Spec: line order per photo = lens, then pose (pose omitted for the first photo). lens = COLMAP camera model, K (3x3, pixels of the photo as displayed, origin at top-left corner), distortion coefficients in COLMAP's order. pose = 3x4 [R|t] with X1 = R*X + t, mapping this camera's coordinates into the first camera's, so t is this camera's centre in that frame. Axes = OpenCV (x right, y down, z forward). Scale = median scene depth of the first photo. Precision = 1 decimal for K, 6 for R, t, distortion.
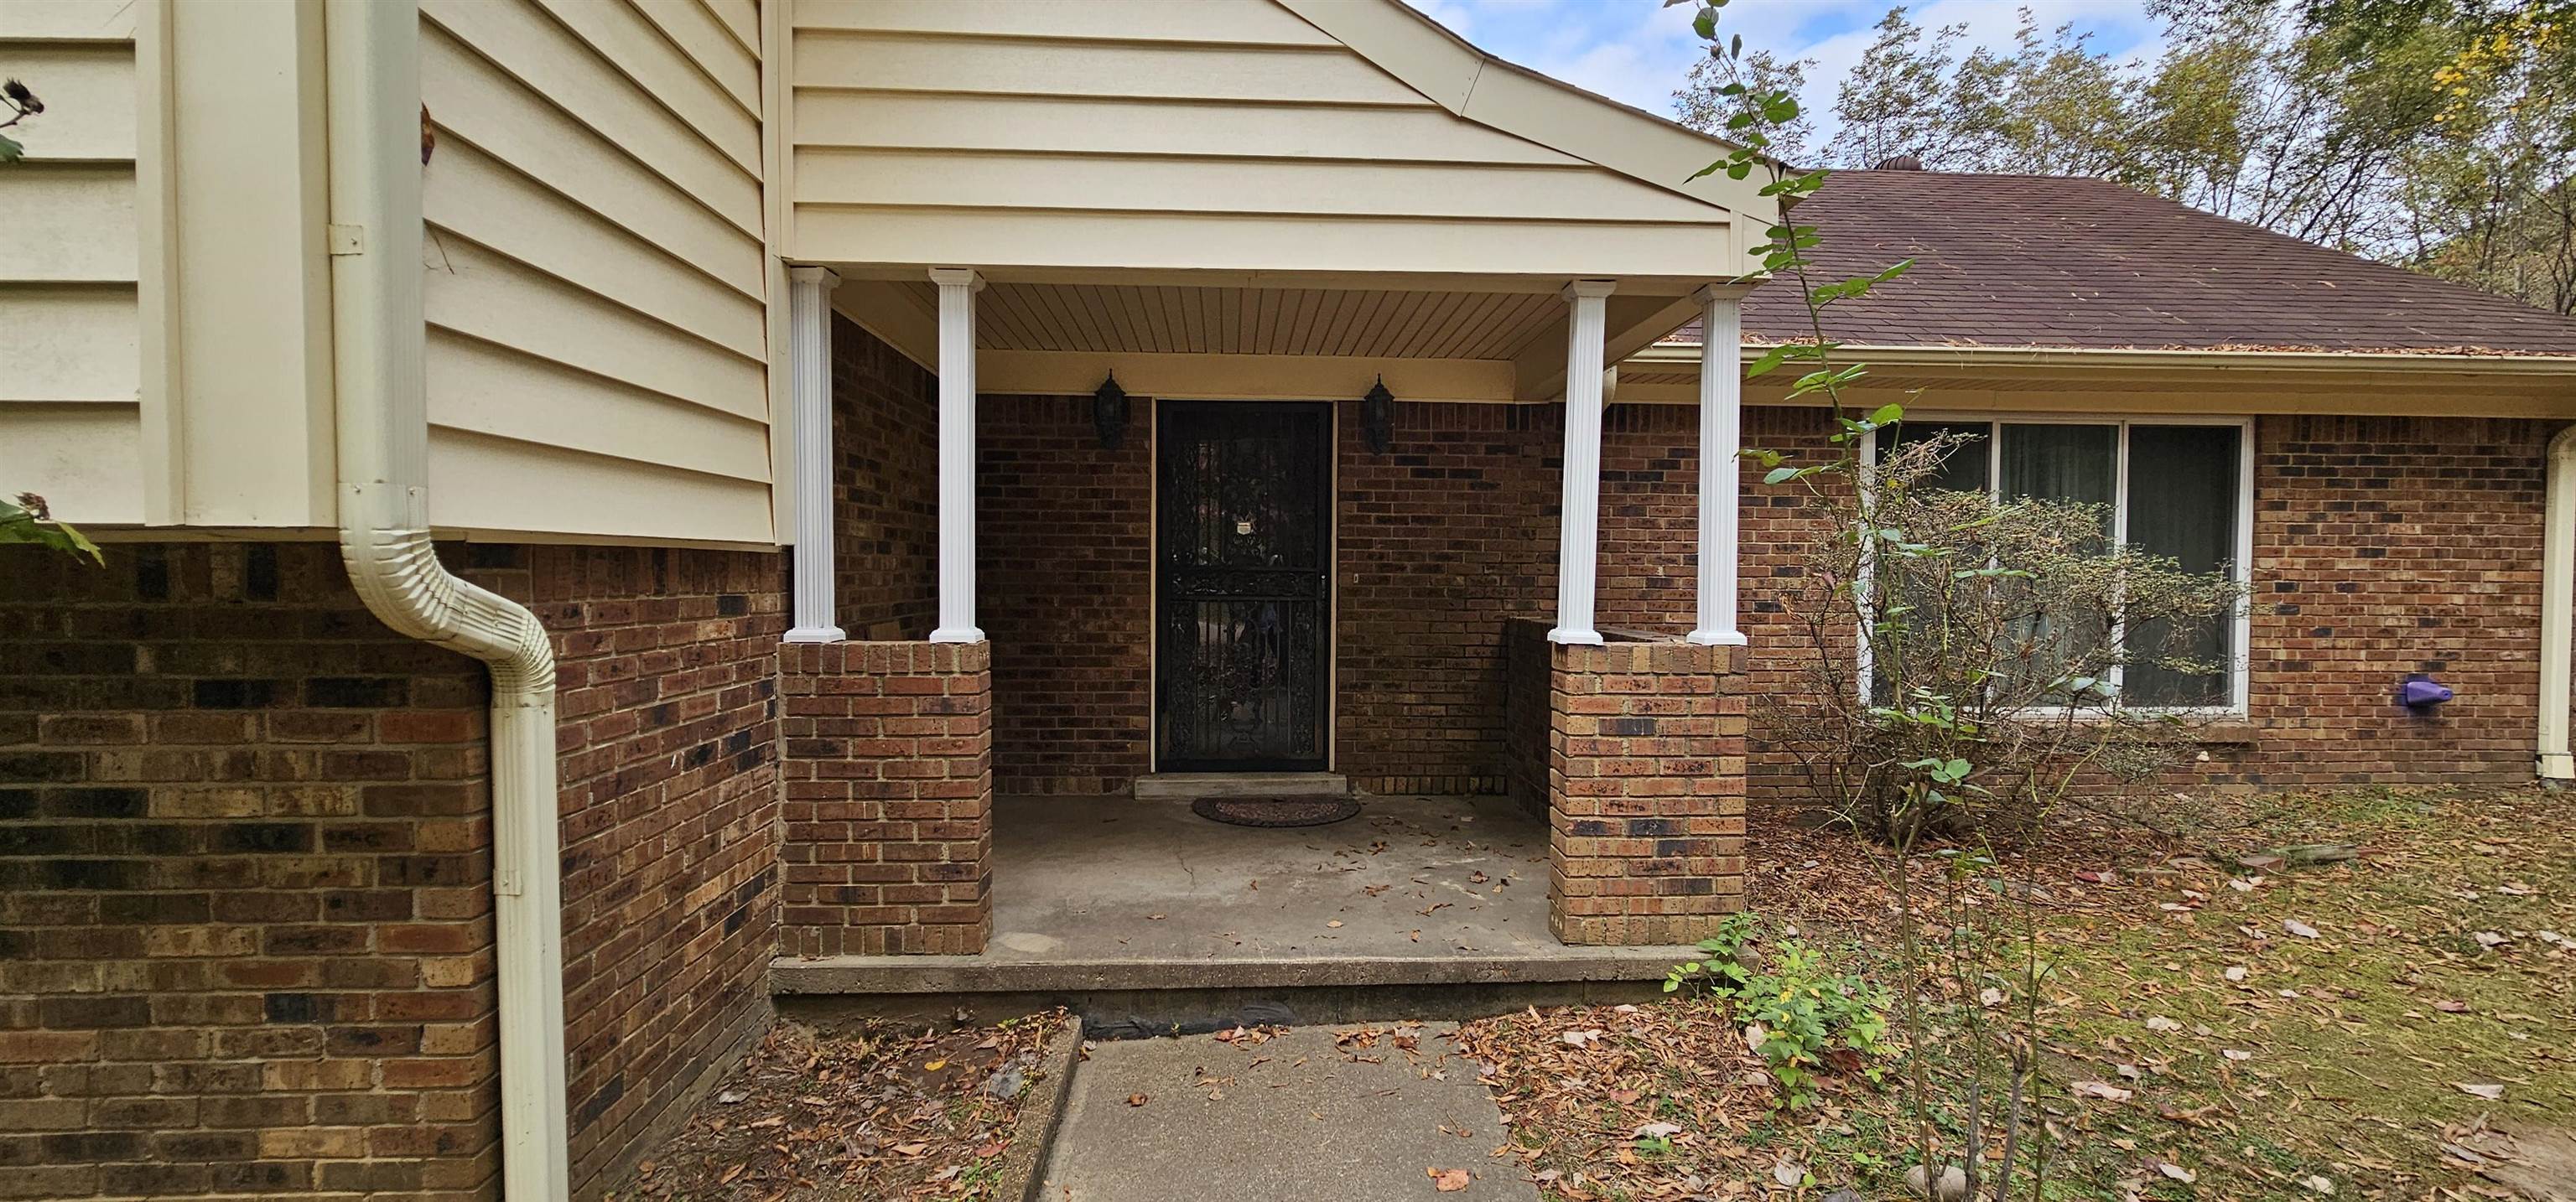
lens RADIAL K [[1038.5, 0, 1282.9], [0, 1038.5, 599.2], [0, 0, 1]] dist [0.000958, 0.000476]
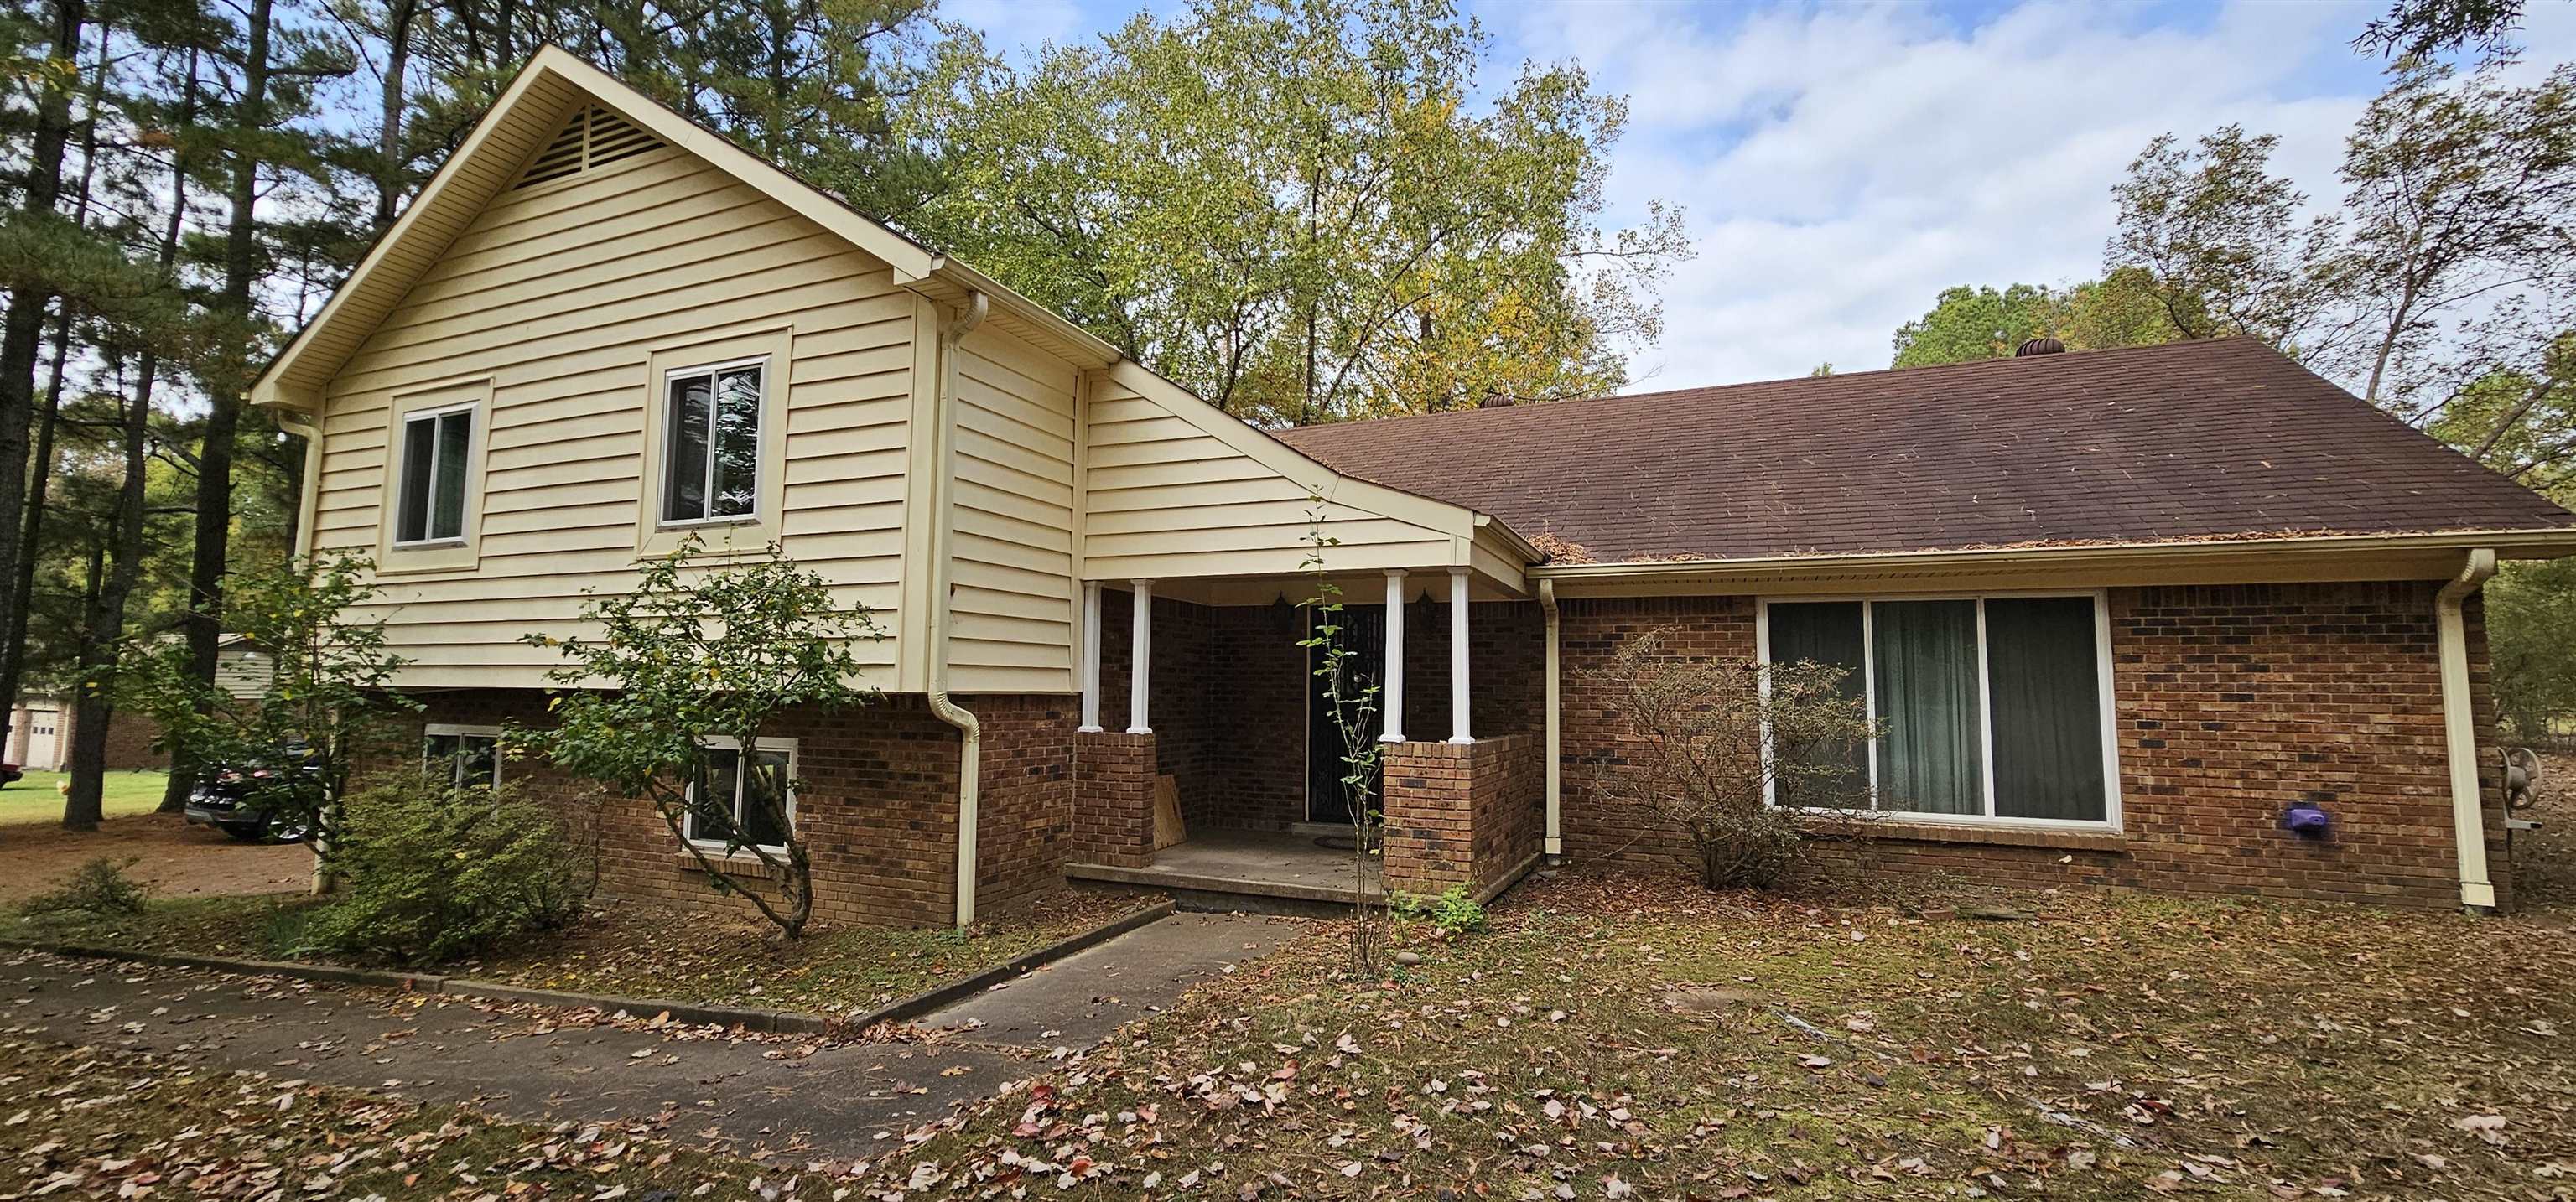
lens RADIAL K [[1038.5, 0, 1292.1], [0, 1038.5, 601.7], [0, 0, 1]] dist [0.000958, 0.000476]
pose [[0.896068, -0.033771, -0.442630, 0.606849], [-0.019833, 0.993061, -0.115917, 0.006369], [0.443473, 0.112649, 0.889181, -0.562811]]
